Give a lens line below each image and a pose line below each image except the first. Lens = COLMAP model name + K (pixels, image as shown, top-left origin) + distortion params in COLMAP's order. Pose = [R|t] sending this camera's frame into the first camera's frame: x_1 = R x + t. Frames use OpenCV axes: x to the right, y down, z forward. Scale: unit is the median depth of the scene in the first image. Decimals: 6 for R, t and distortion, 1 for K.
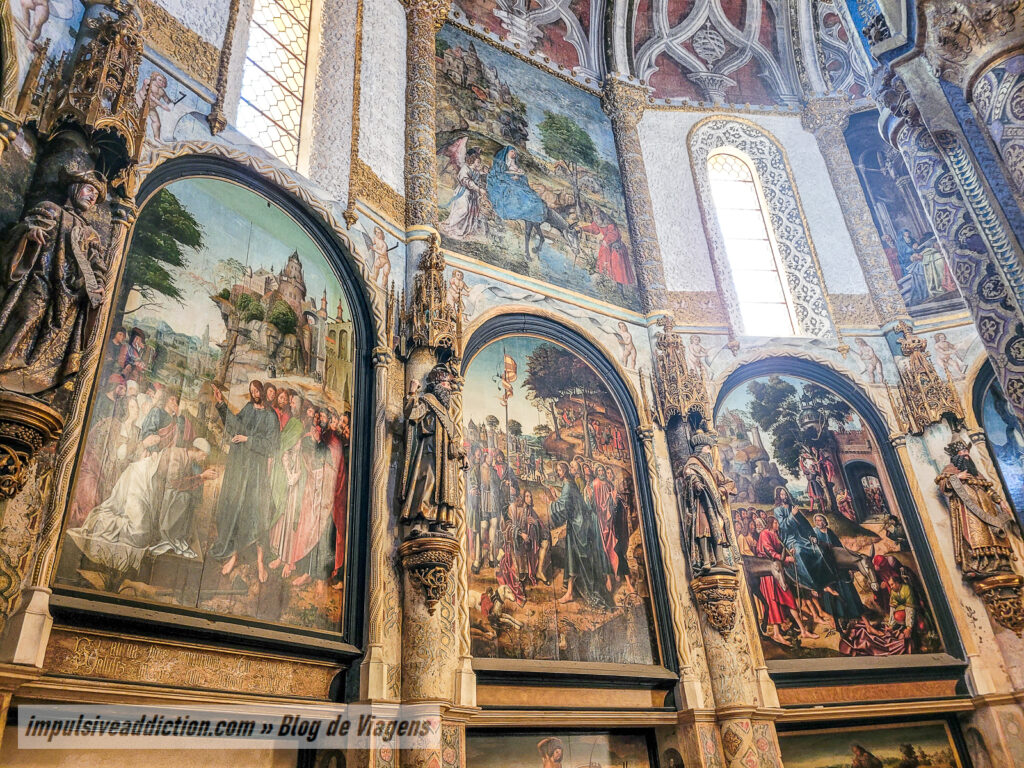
lens RADIAL K [[779.9, 0, 515.1], [0, 779.9, 385.1], [0, 0, 1]] dist [0.055231, -0.033051]
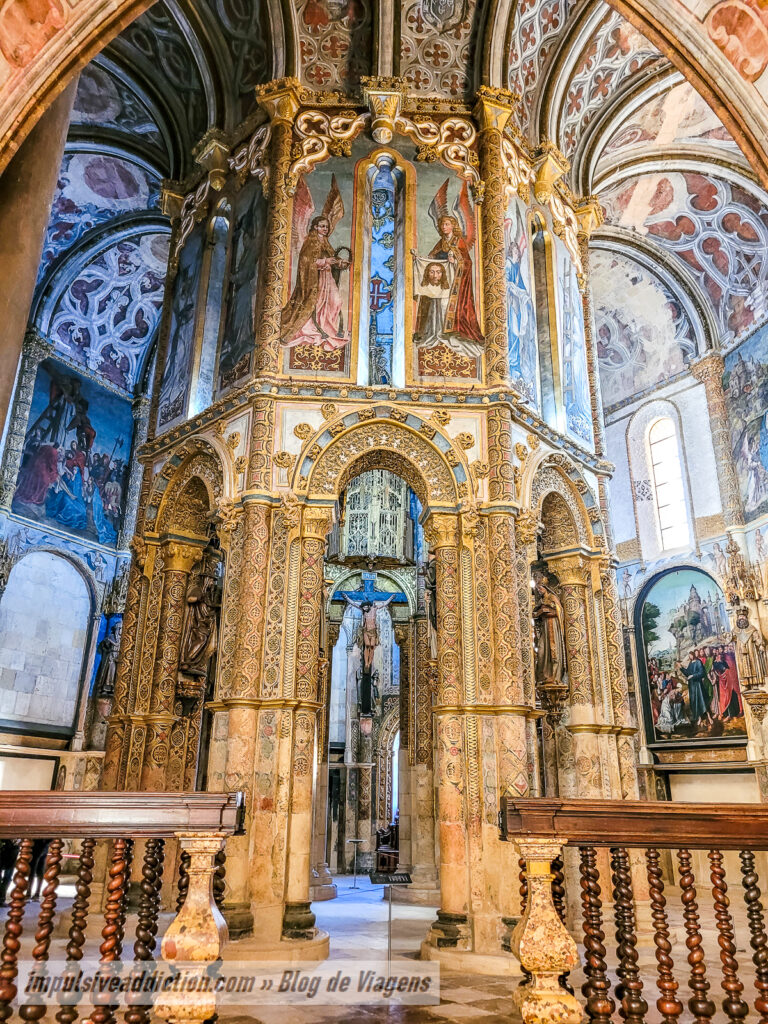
lens RADIAL K [[779.9, 0, 377.6], [0, 779.9, 509.2], [0, 0, 1]] dist [0.055231, -0.033051]
pose [[-0.328416, -0.277660, -0.902800, 1.975881], [0.469717, 0.781234, -0.411143, 0.165953], [0.819456, -0.559087, -0.126148, 0.533074]]
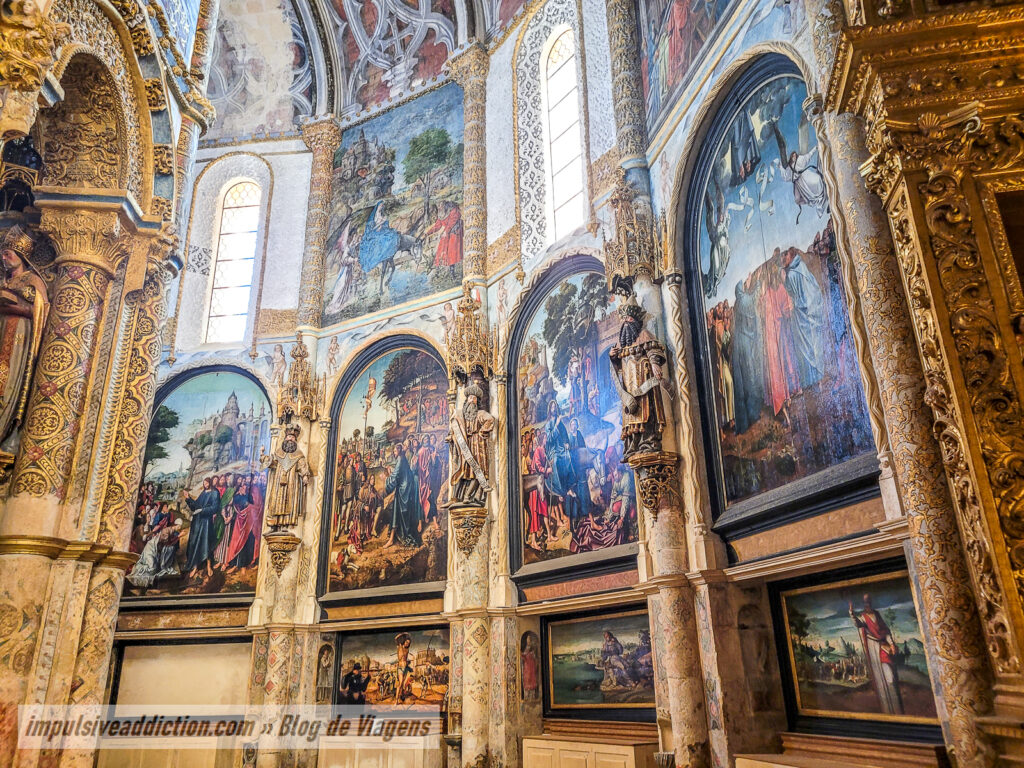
lens RADIAL K [[779.9, 0, 513.4], [0, 779.9, 373.4], [0, 0, 1]] dist [0.055231, -0.033051]
pose [[0.456996, -0.269198, -0.847755, 1.354271], [0.423924, 0.903808, -0.058474, 0.151521], [0.781949, -0.332661, 0.527156, 0.465922]]
